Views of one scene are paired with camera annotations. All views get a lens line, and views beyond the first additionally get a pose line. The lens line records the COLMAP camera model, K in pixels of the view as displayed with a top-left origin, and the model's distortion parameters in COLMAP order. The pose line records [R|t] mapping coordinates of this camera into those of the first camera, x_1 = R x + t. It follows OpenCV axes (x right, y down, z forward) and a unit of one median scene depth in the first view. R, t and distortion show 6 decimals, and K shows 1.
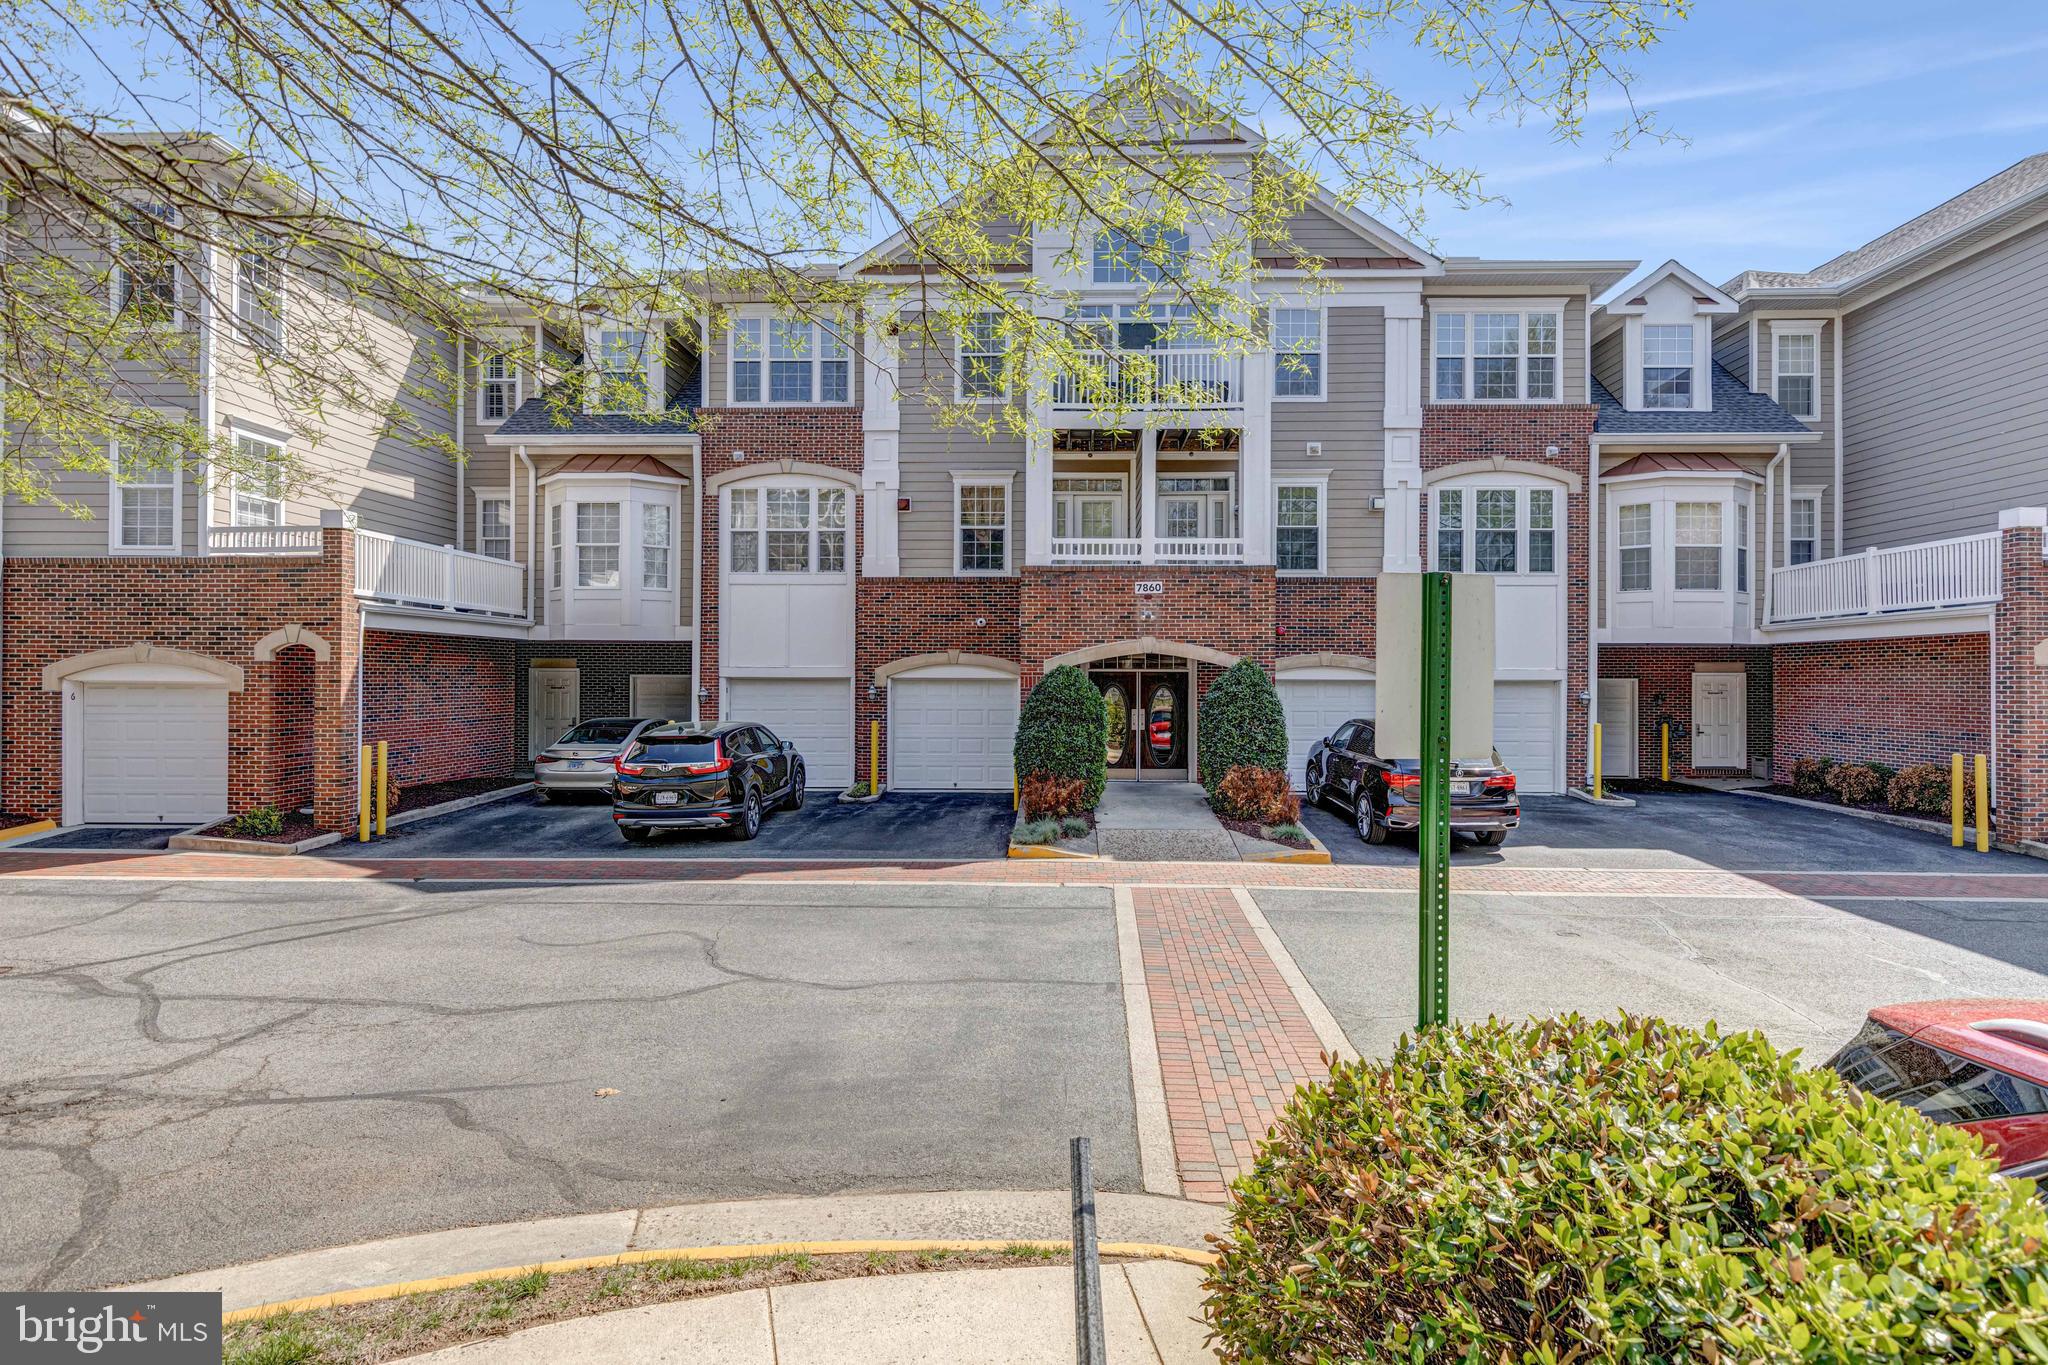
lens RADIAL K [[1096.8, 0, 1035.1], [0, 1096.8, 677.6], [0, 0, 1]] dist [-0.000428, 0.001856]
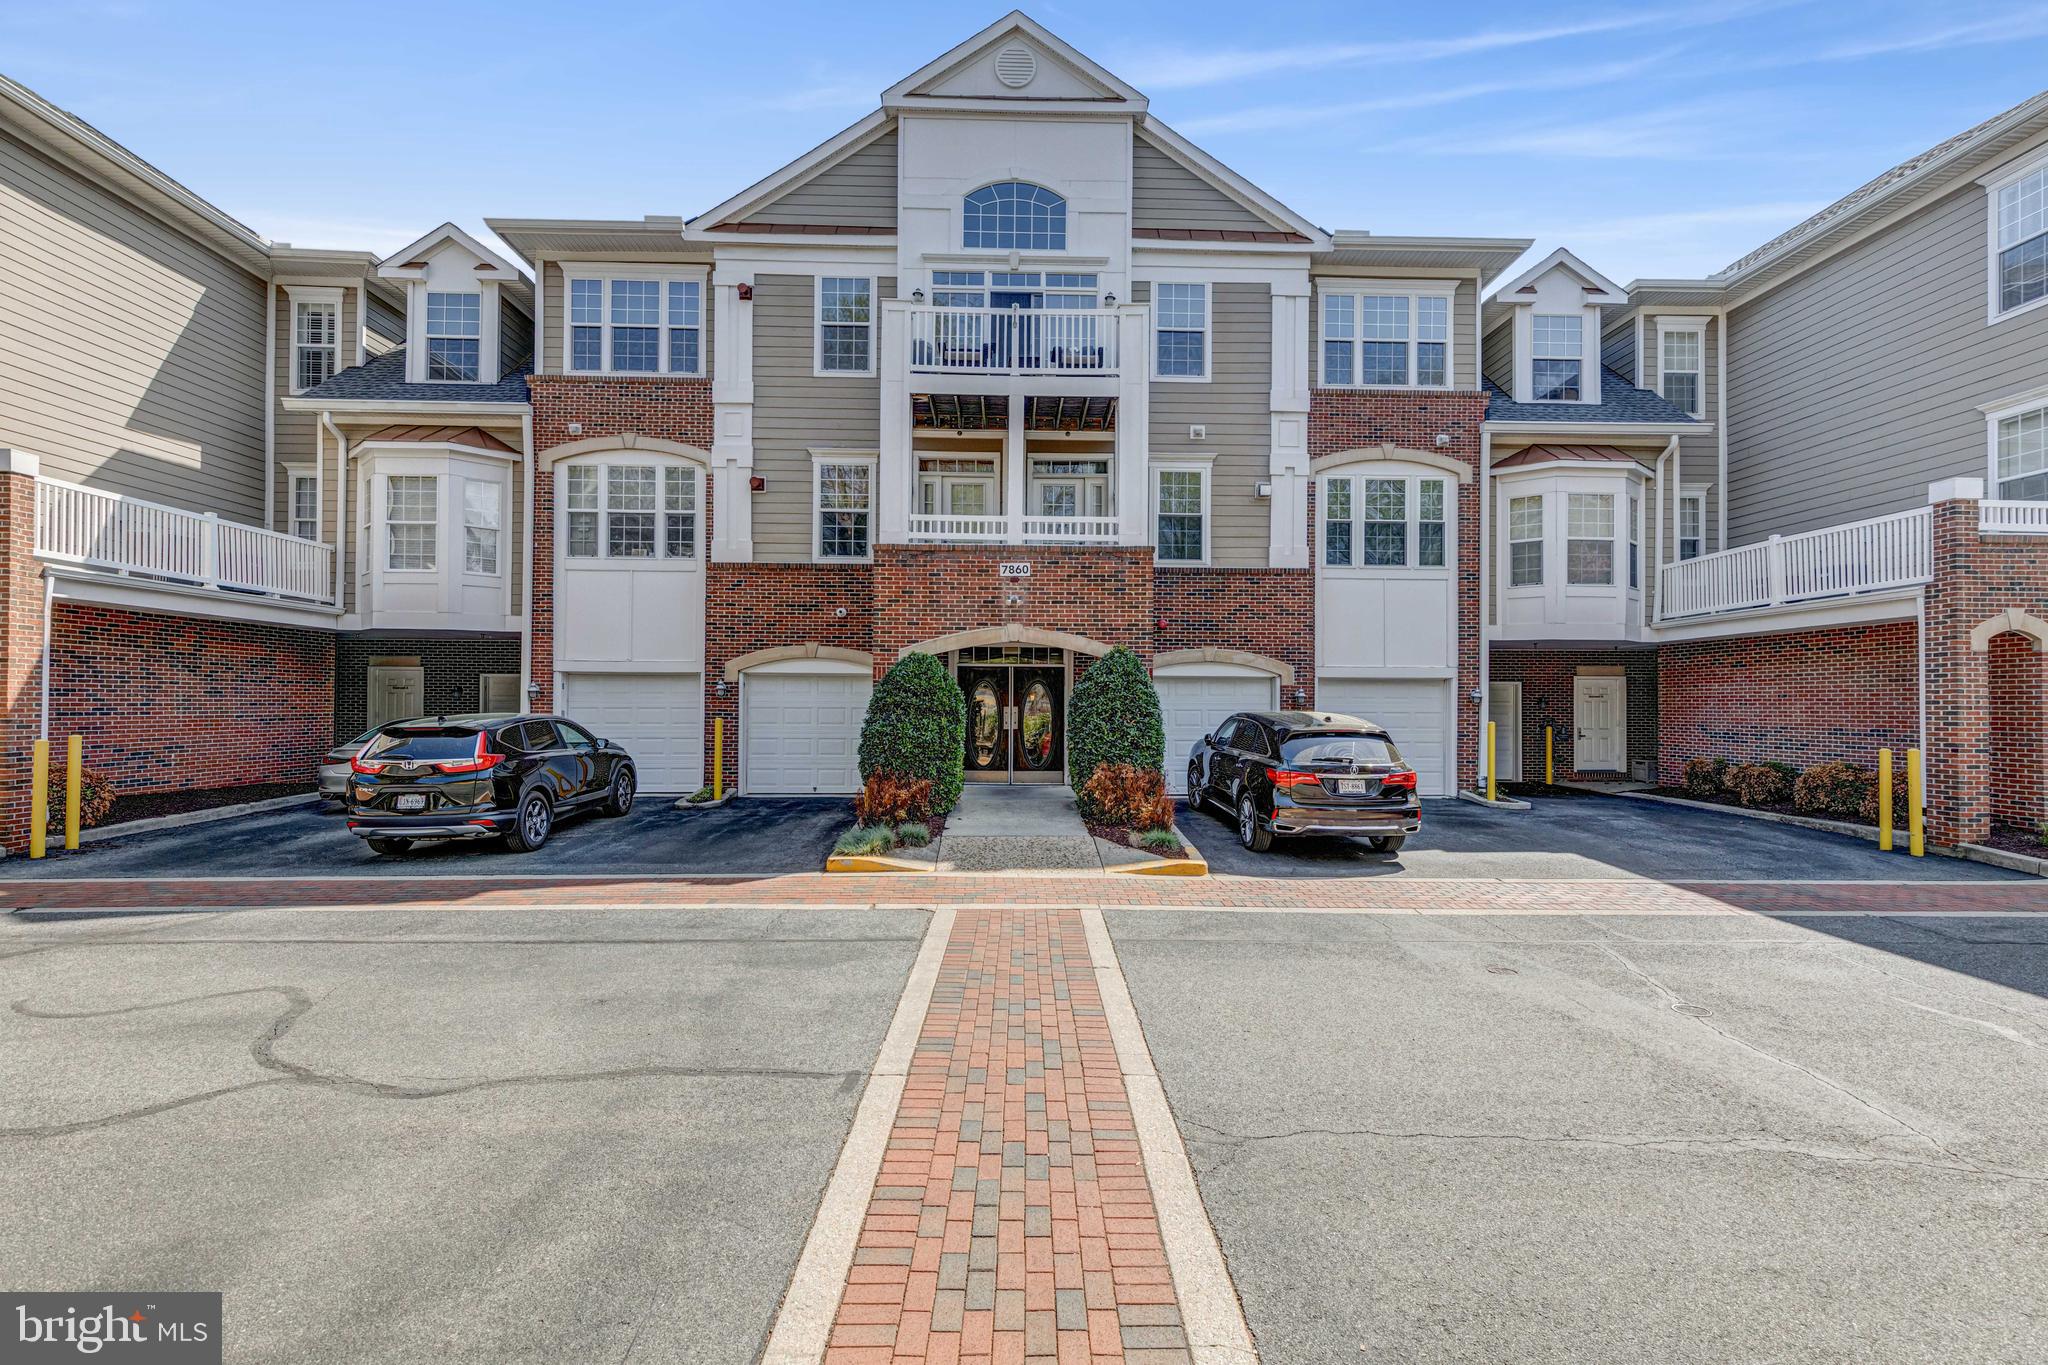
lens RADIAL K [[959.5, 0, 1035.0], [0, 959.5, 693.3], [0, 0, 1]] dist [0.009714, -0.003284]
pose [[0.997902, 0.003697, 0.064636, 0.061850], [-0.003049, 0.999944, -0.010128, 0.025398], [-0.064670, 0.009910, 0.997858, 0.186025]]
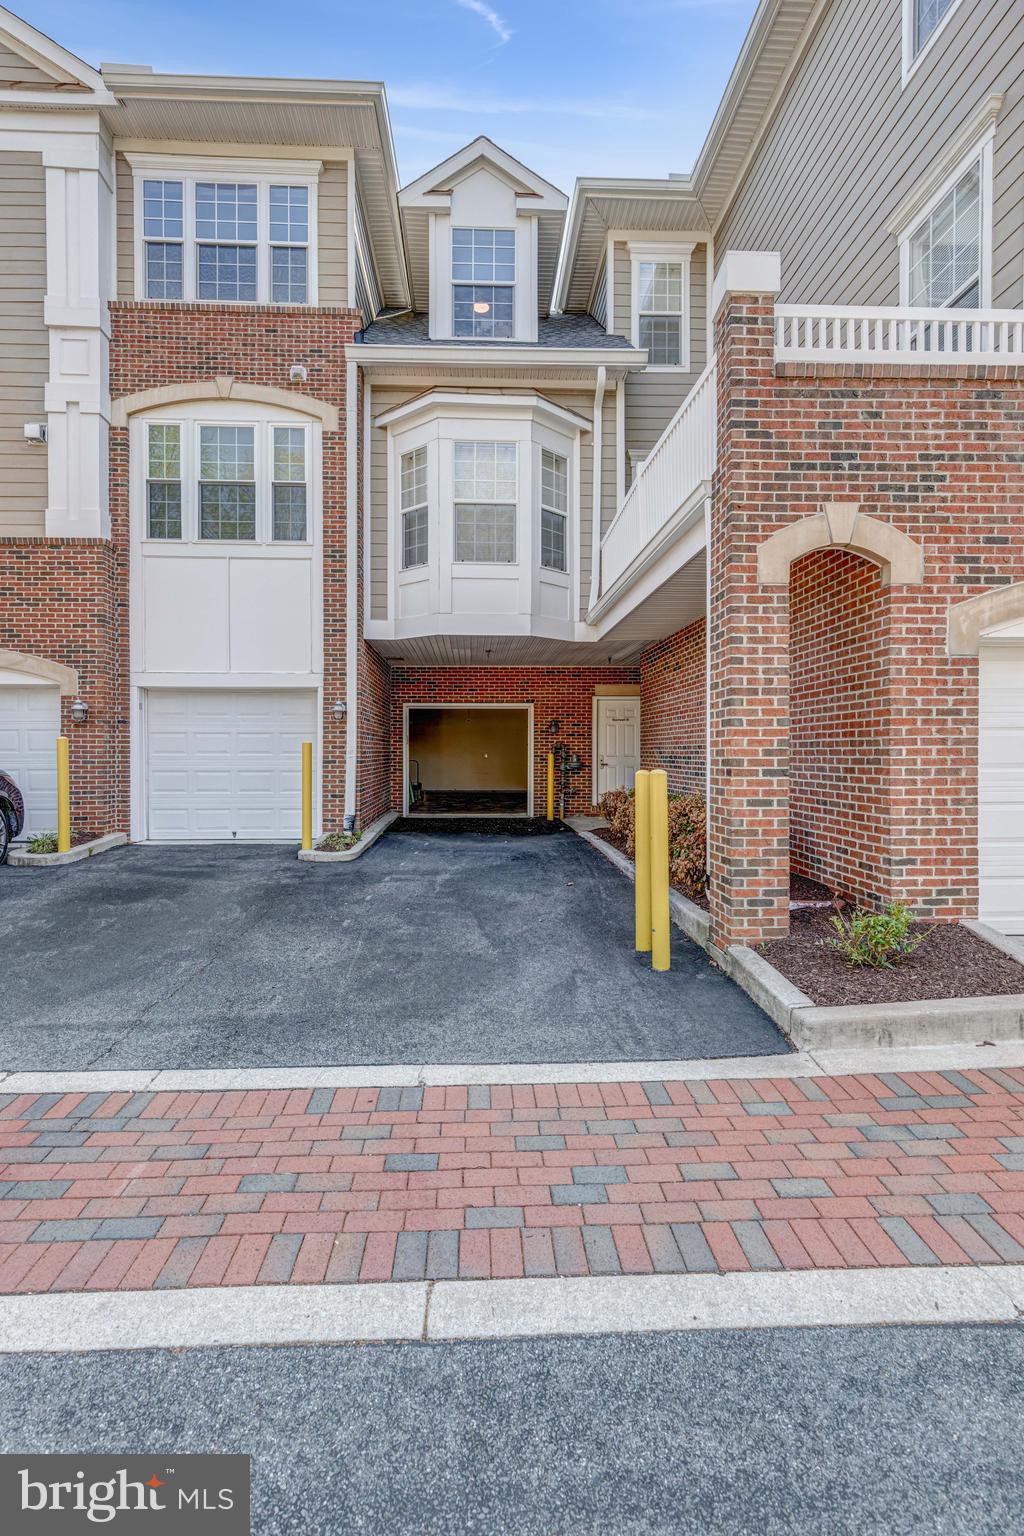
lens RADIAL K [[719.6, 0, 509.1], [0, 719.6, 755.0], [0, 0, 1]] dist [0.009714, -0.003284]
pose [[0.997087, -0.002548, 0.076227, 0.576944], [0.002246, 0.999989, 0.004041, 0.046320], [-0.076237, -0.003858, 0.997082, 0.513106]]
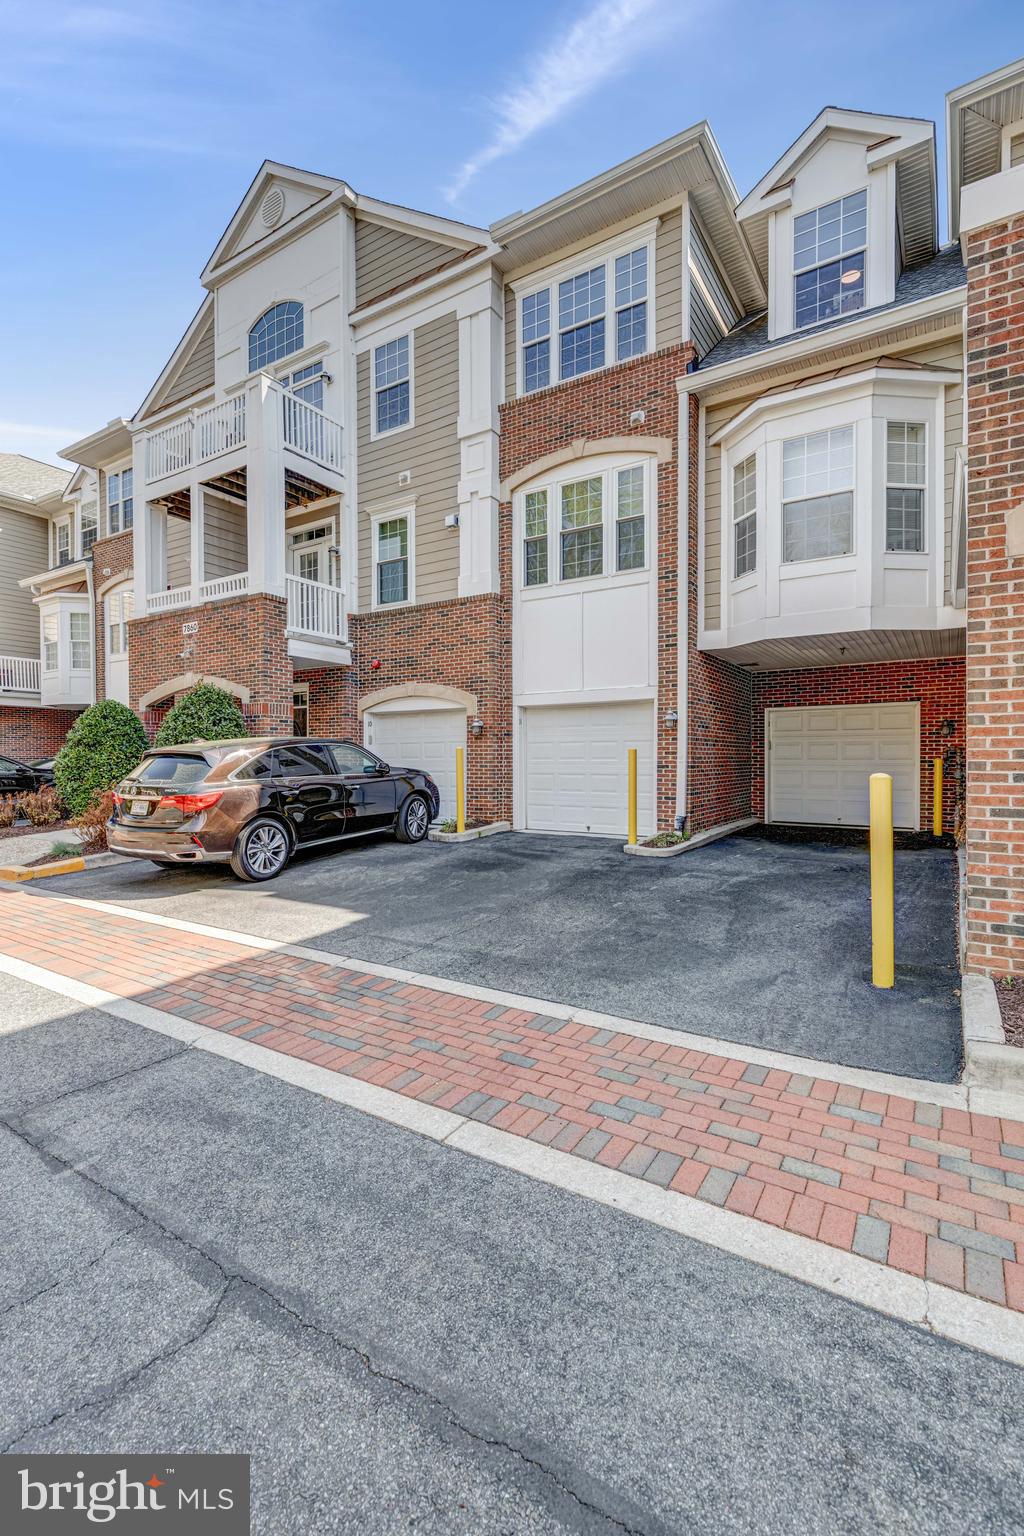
lens RADIAL K [[719.6, 0, 481.8], [0, 719.6, 765.2], [0, 0, 1]] dist [0.009714, -0.003284]
pose [[0.839237, -0.000427, -0.543766, 0.668842], [0.004022, 0.999977, 0.005422, 0.048099], [0.543751, -0.006737, 0.839219, 0.490182]]
